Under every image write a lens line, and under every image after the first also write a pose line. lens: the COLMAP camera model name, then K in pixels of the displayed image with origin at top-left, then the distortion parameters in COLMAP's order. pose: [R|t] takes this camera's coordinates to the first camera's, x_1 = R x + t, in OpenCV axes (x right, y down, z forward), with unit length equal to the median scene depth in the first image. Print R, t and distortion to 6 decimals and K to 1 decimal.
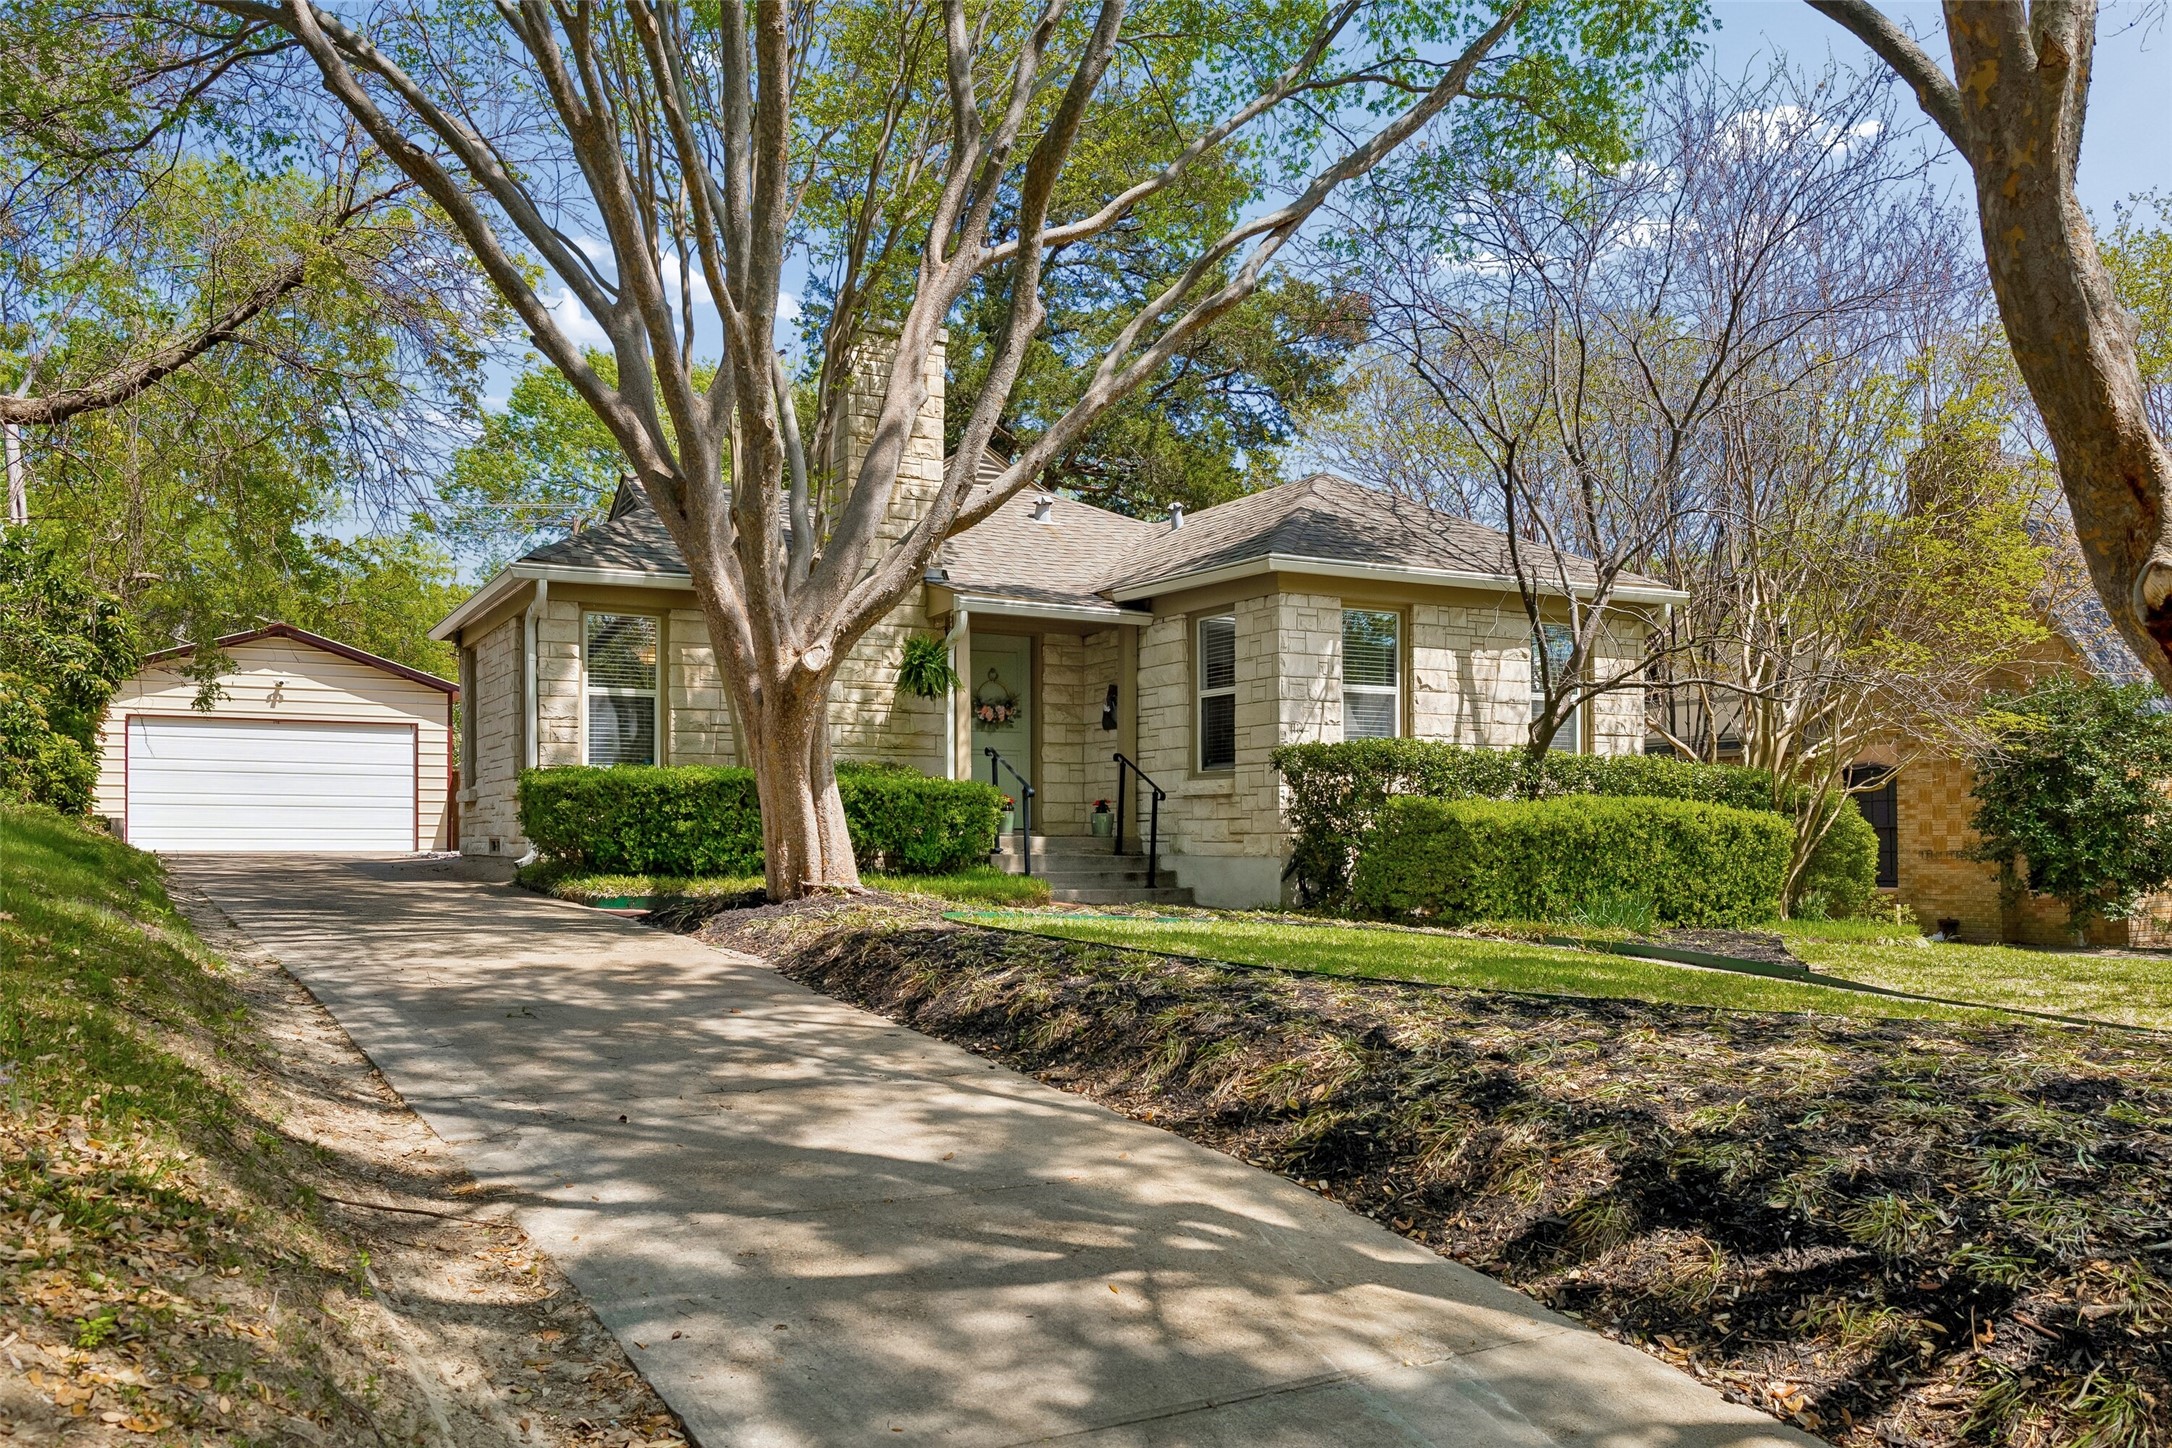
lens RADIAL K [[1806.9, 0, 1086.0], [0, 1806.9, 724.0], [0, 0, 1]] dist [-0.242698, -0.000265]
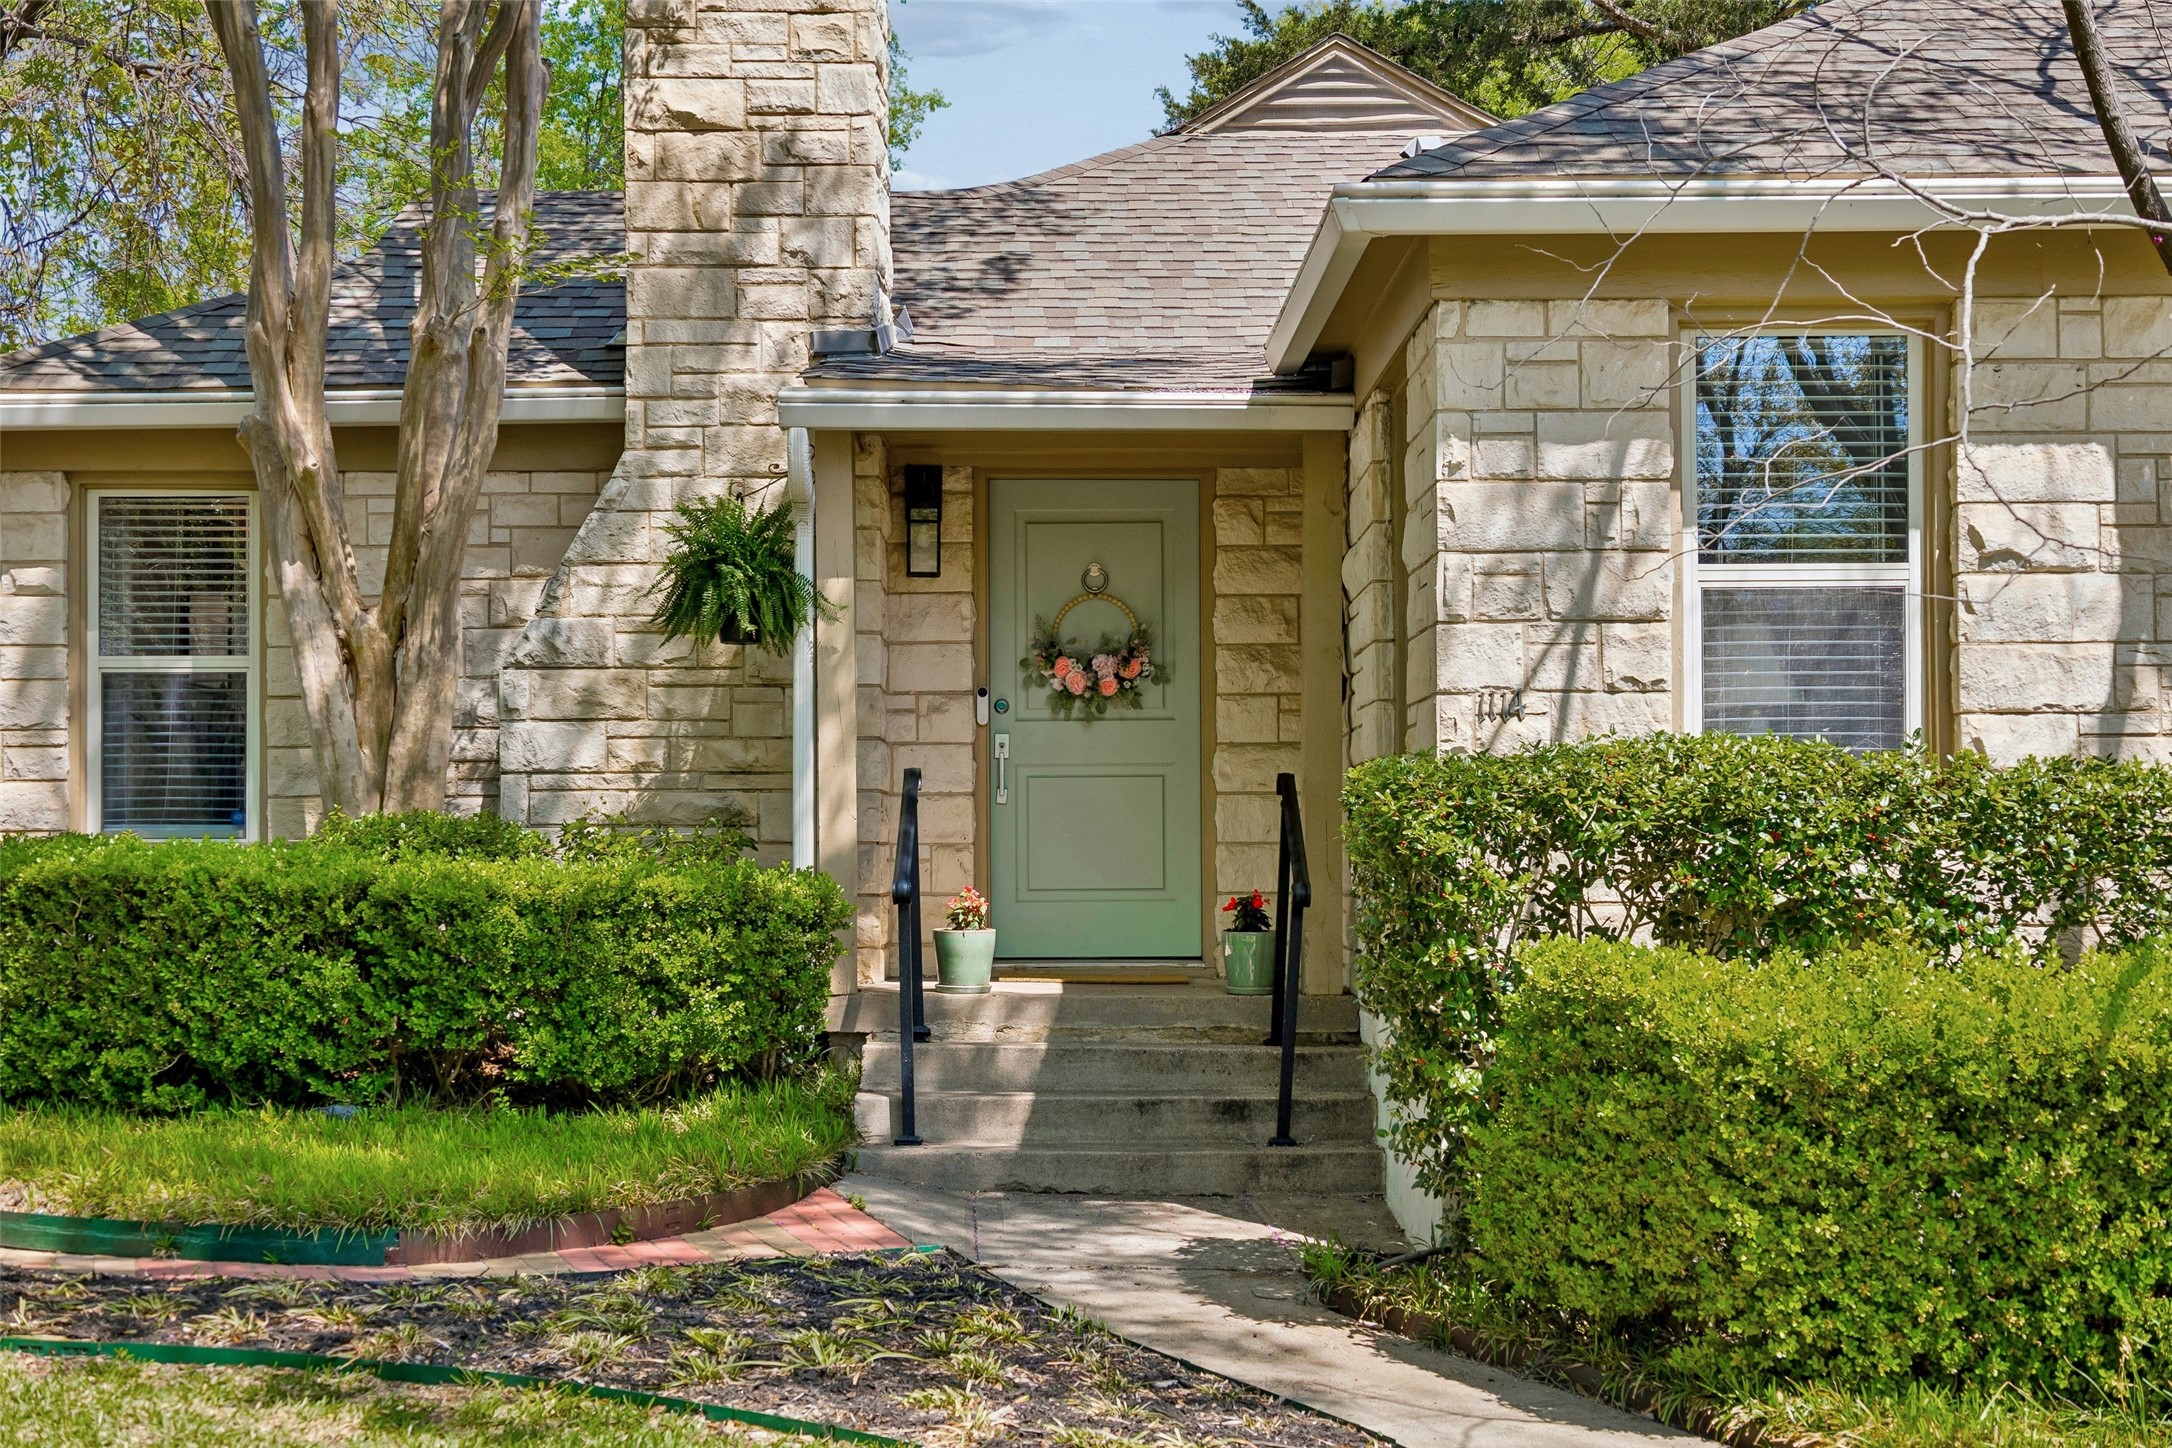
lens RADIAL K [[3024.2, 0, 1086.0], [0, 3024.2, 724.0], [0, 0, 1]] dist [-0.001325, 0.023228]
pose [[0.883556, -0.027823, -0.467498, 0.296834], [0.039771, 0.999085, 0.015704, -0.006289], [0.466634, -0.032468, 0.883854, 0.447719]]
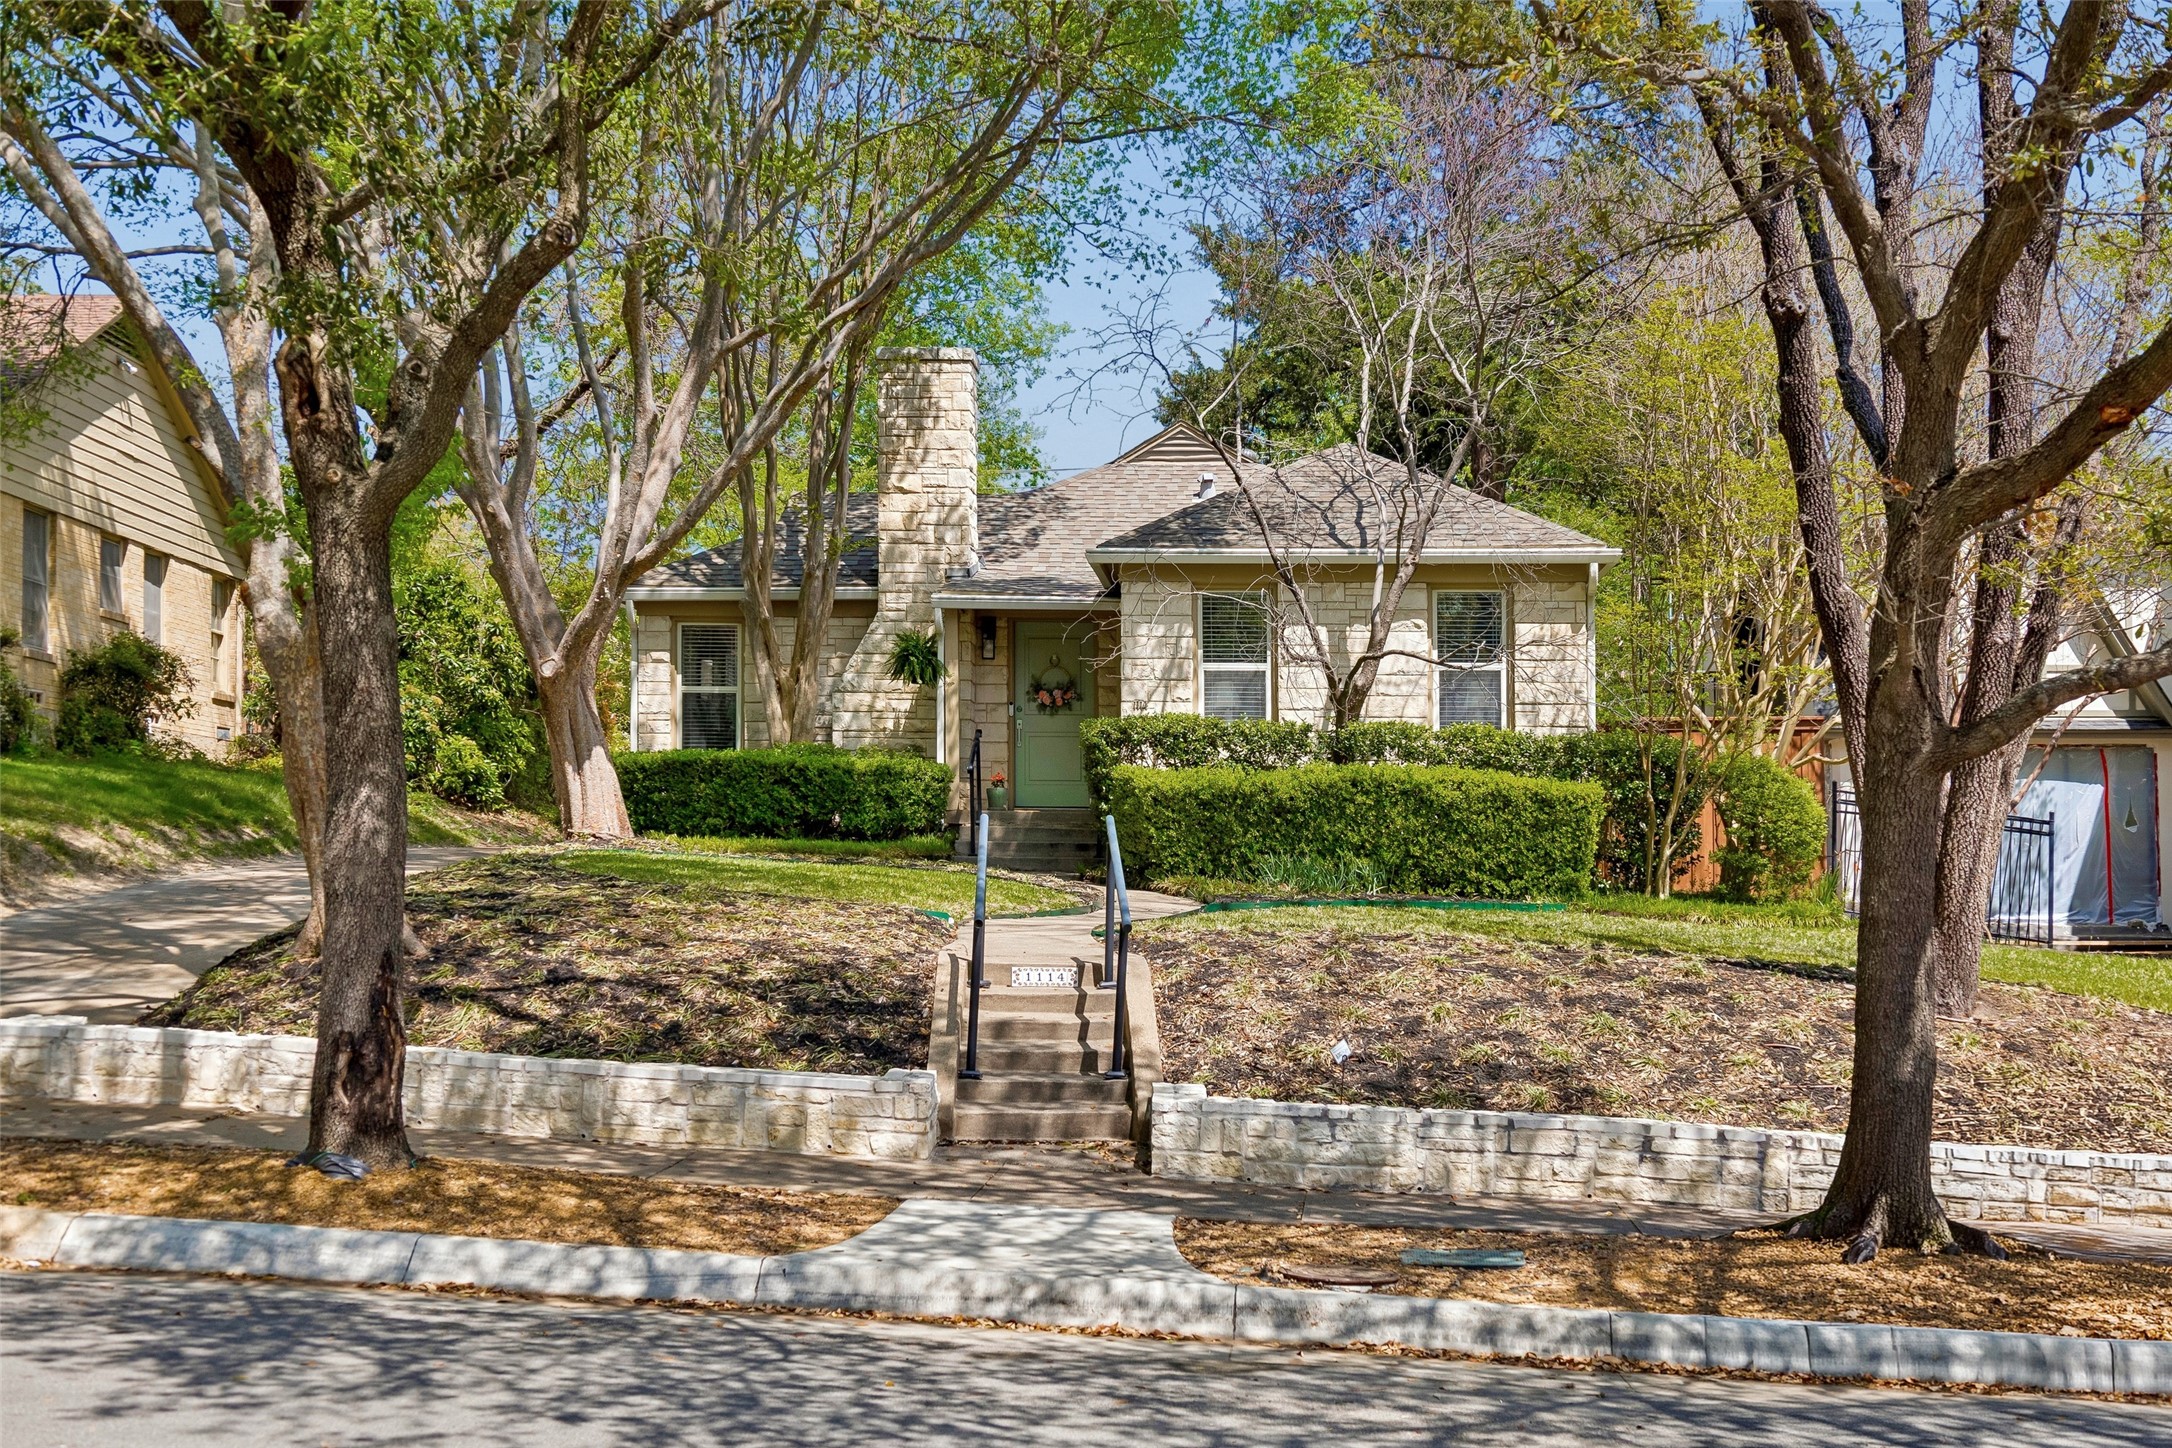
lens RADIAL K [[2758.7, 0, 1086.0], [0, 2758.7, 724.0], [0, 0, 1]] dist [0.000897, -0.000479]
pose [[0.845072, -0.021792, -0.534208, 0.938646], [0.025253, 0.999681, -0.000832, 0.013023], [0.534055, -0.012787, 0.845353, -0.414423]]
